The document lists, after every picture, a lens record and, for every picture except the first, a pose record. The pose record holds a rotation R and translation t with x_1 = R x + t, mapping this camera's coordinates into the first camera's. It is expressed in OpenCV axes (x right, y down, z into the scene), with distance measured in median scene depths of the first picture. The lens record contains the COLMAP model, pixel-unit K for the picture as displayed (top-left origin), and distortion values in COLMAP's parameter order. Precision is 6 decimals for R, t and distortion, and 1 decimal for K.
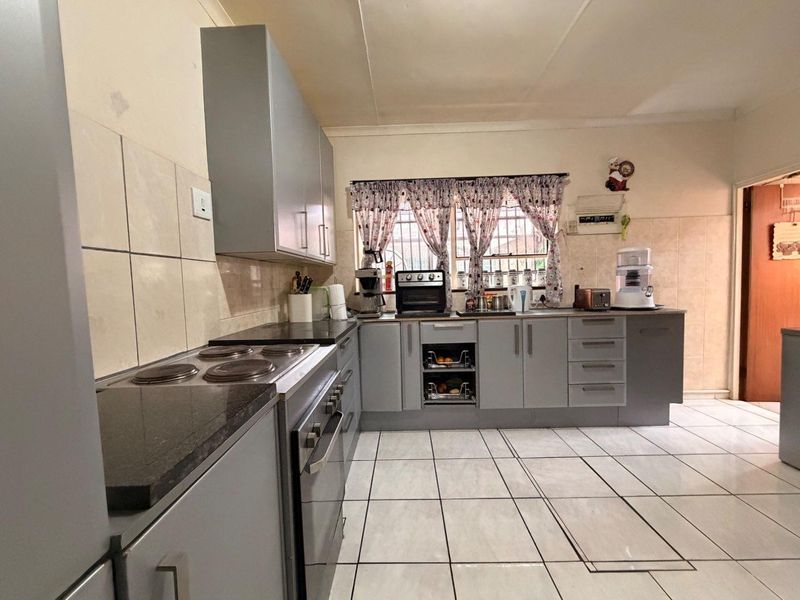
lens RADIAL K [[317.5, 0, 398.7], [0, 317.5, 300.3], [0, 0, 1]] dist [0.000919, -0.000197]
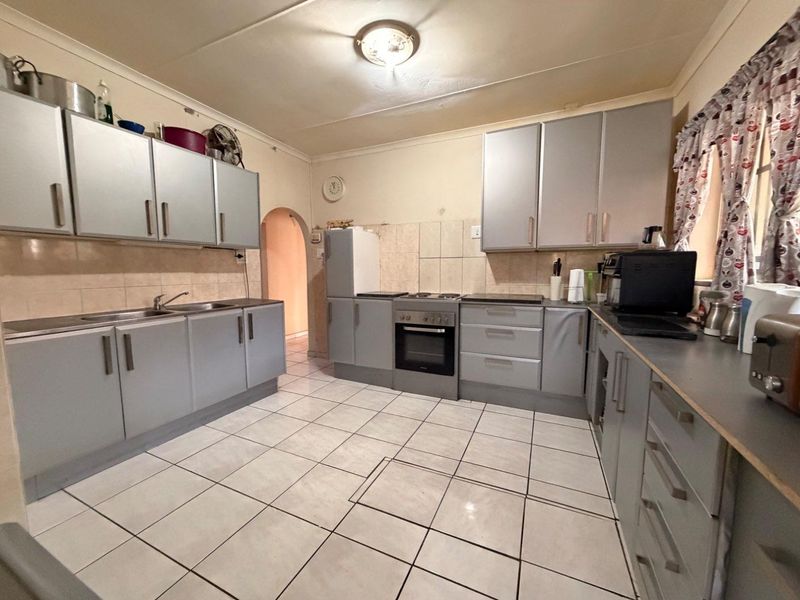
lens RADIAL K [[317.5, 0, 398.7], [0, 317.5, 300.3], [0, 0, 1]] dist [0.000919, -0.000197]
pose [[-0.405559, 0.115835, -0.906699, 0.890077], [-0.035938, 0.989150, 0.142444, -0.065335], [0.913362, 0.090354, -0.396996, 0.750772]]
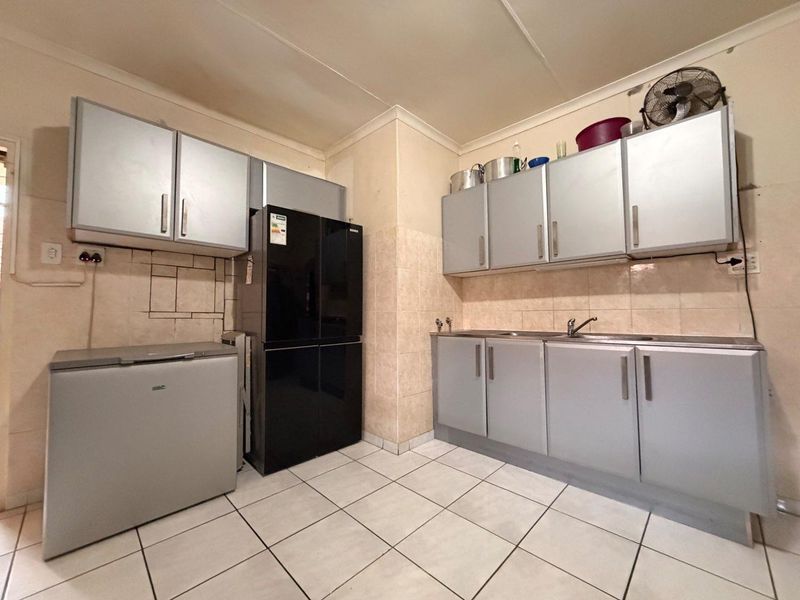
lens RADIAL K [[317.5, 0, 398.7], [0, 317.5, 300.3], [0, 0, 1]] dist [0.000919, -0.000197]
pose [[-0.723463, 0.060399, 0.687716, 0.118815], [0.063502, 0.997764, -0.020826, 0.009144], [-0.687436, 0.028605, -0.725681, 0.690369]]
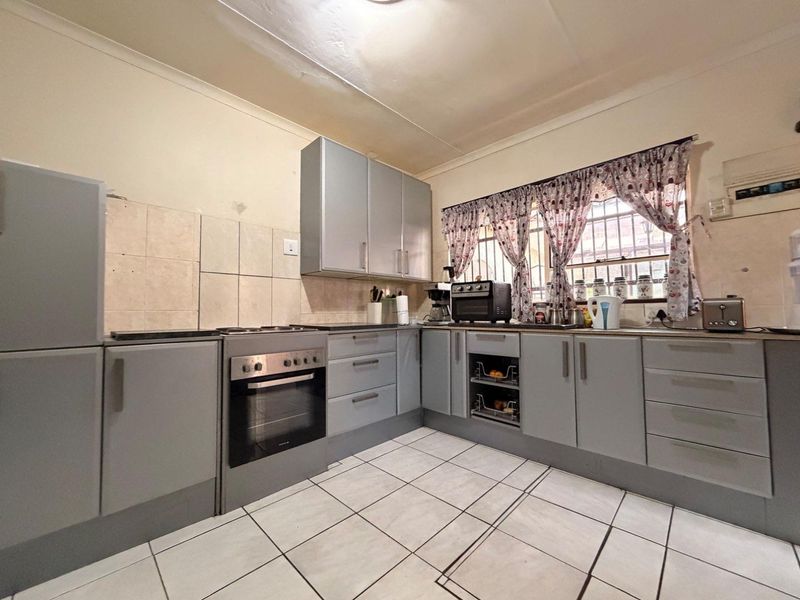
lens RADIAL K [[317.5, 0, 398.7], [0, 317.5, 300.3], [0, 0, 1]] dist [0.000919, -0.000197]
pose [[0.726520, -0.004991, -0.687127, 0.548409], [-0.051520, 0.996763, -0.061714, 0.038489], [0.685211, 0.080237, 0.723912, 0.079556]]
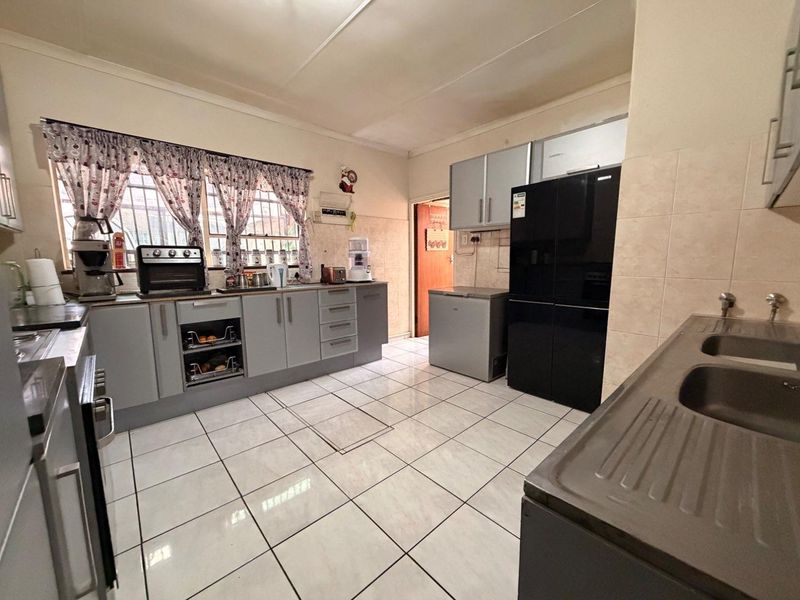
lens RADIAL K [[317.5, 0, 398.7], [0, 317.5, 300.3], [0, 0, 1]] dist [0.000919, -0.000197]
pose [[0.725928, -0.065117, 0.684682, -0.085653], [0.023157, 0.997258, 0.070293, 0.012538], [-0.687381, -0.035173, 0.725445, -0.115599]]
